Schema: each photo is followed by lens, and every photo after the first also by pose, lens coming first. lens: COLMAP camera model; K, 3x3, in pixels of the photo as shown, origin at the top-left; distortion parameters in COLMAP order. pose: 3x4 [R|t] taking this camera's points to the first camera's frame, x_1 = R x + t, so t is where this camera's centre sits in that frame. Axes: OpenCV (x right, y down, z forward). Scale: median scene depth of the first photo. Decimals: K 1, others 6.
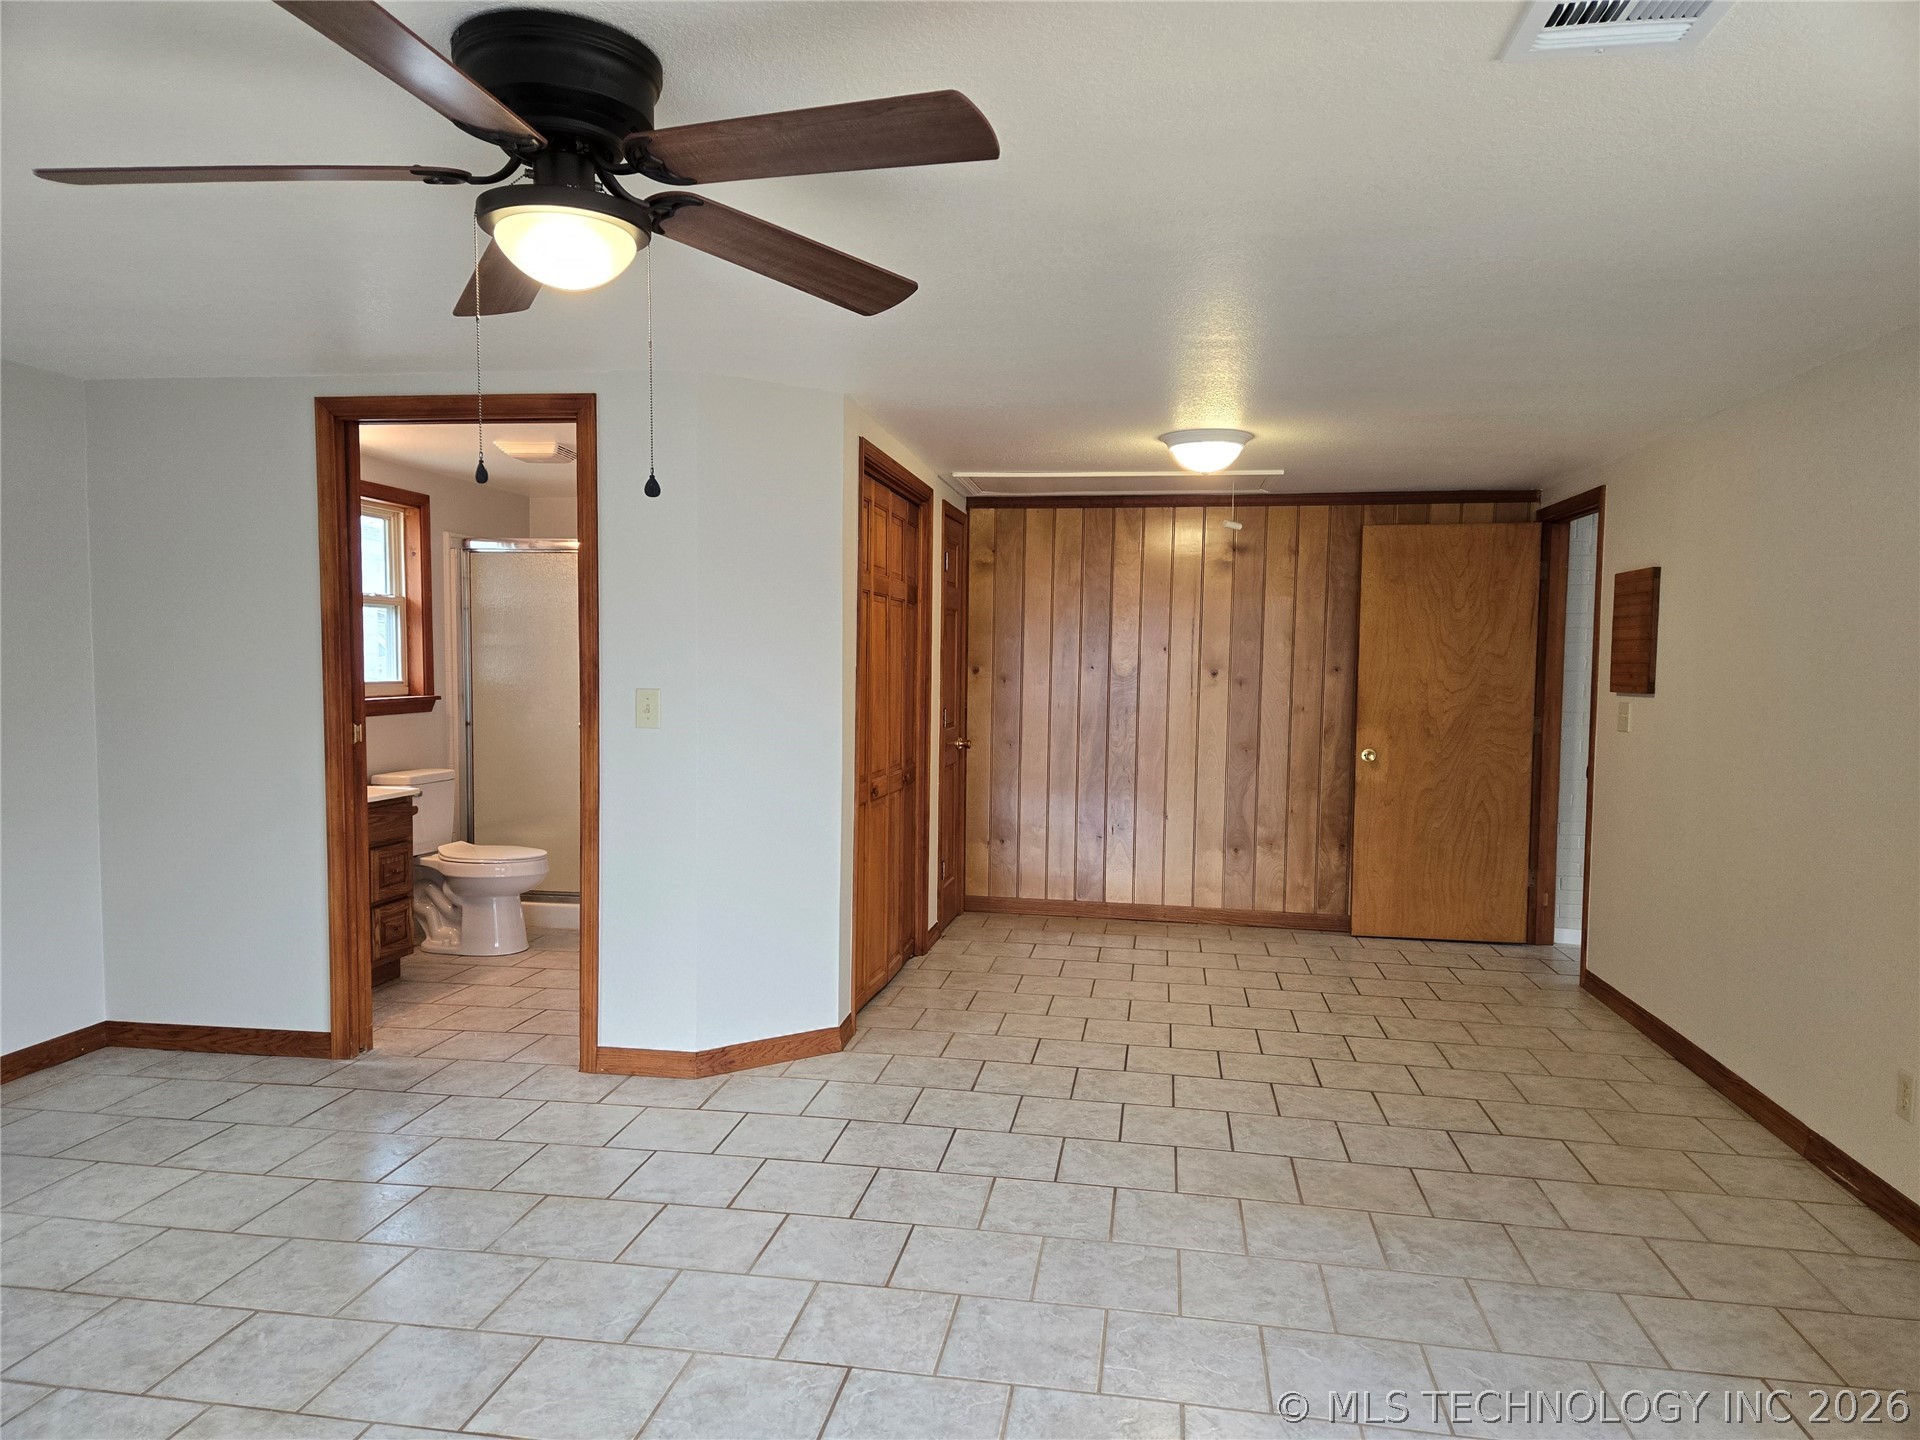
lens RADIAL K [[1267.4, 0, 954.9], [0, 1267.4, 744.4], [0, 0, 1]] dist [0.084088, -0.069793]
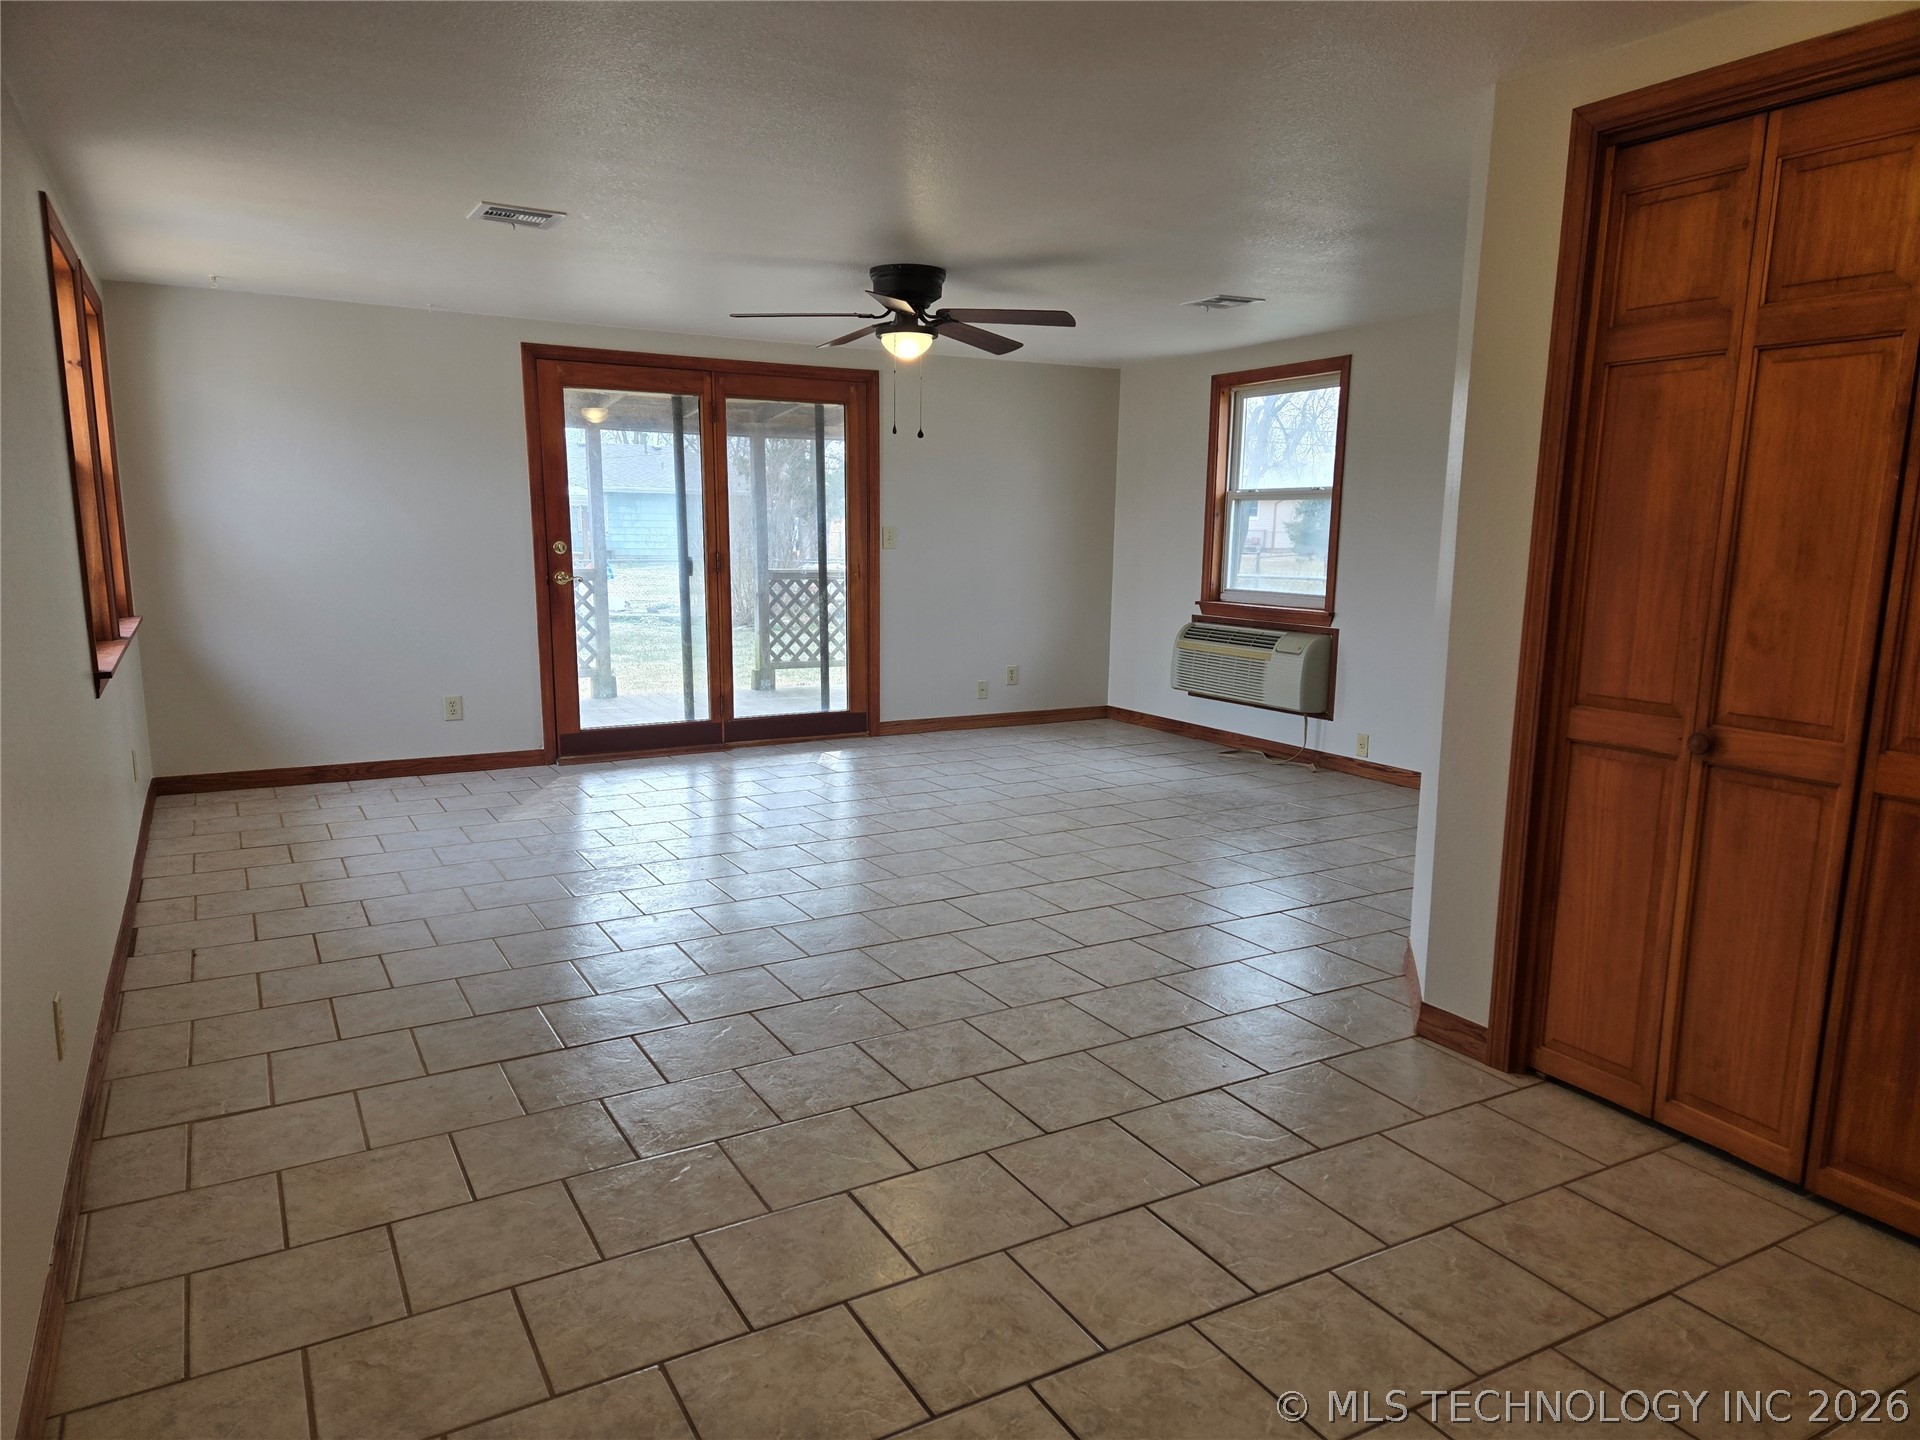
lens RADIAL K [[1278.4, 0, 946.4], [0, 1278.4, 753.8], [0, 0, 1]] dist [0.077315, -0.074825]
pose [[-0.778236, 0.090748, -0.621380, 0.507229], [-0.063946, 0.972908, 0.222174, -0.057841], [0.624707, 0.212639, -0.751349, 1.203988]]
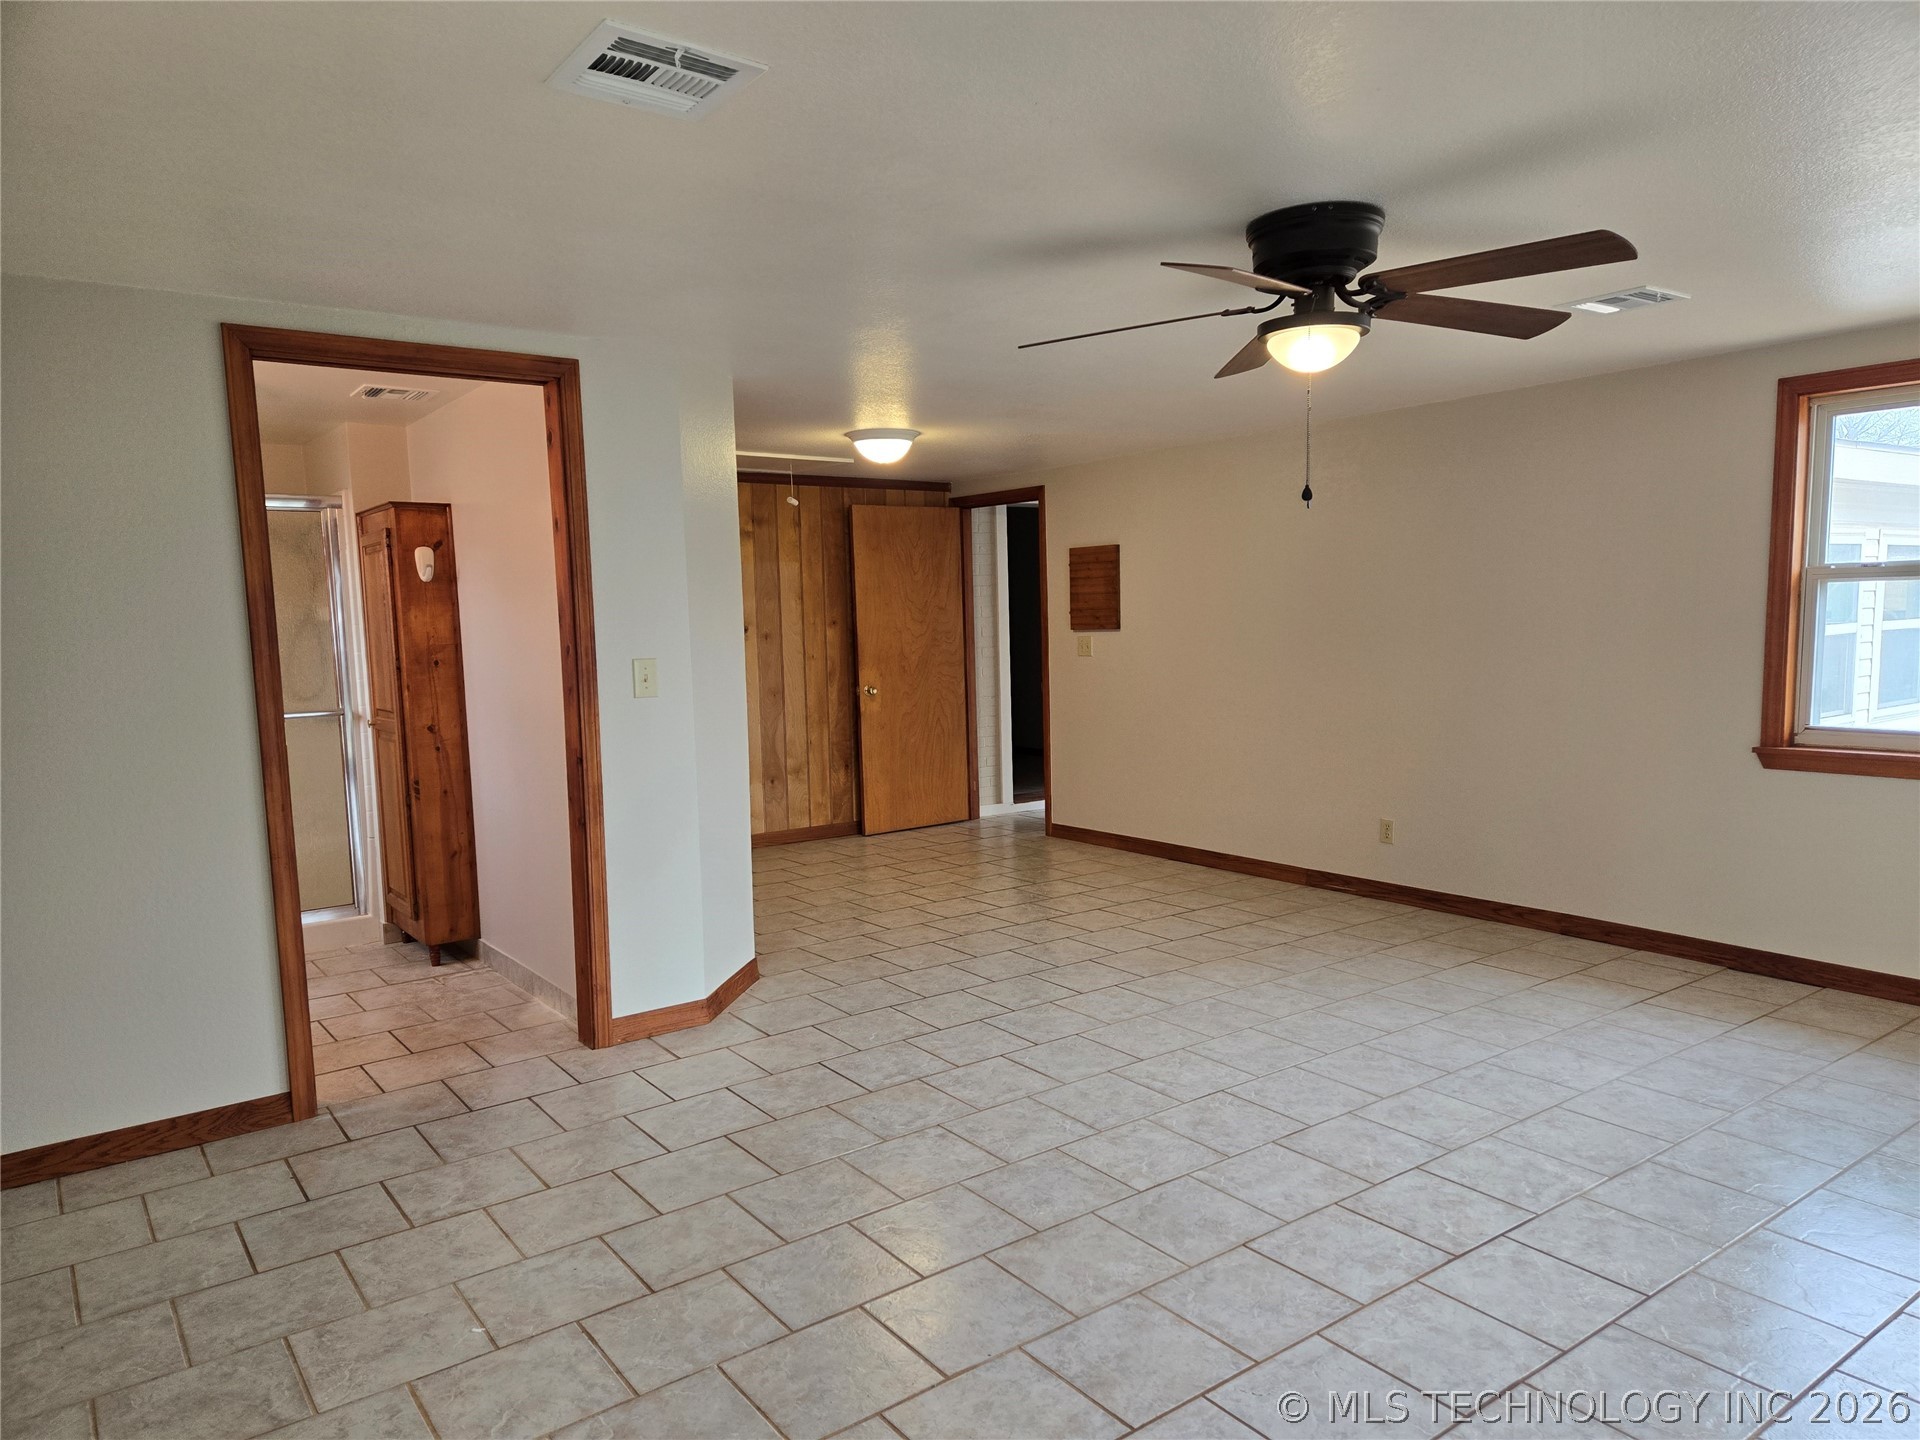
lens RADIAL K [[1267.4, 0, 954.9], [0, 1267.4, 744.4], [0, 0, 1]] dist [0.084088, -0.069793]
pose [[0.701449, -0.104772, 0.704977, -0.645450], [0.082026, 0.994431, 0.066175, -0.018237], [-0.707984, 0.011408, 0.706137, 0.085237]]
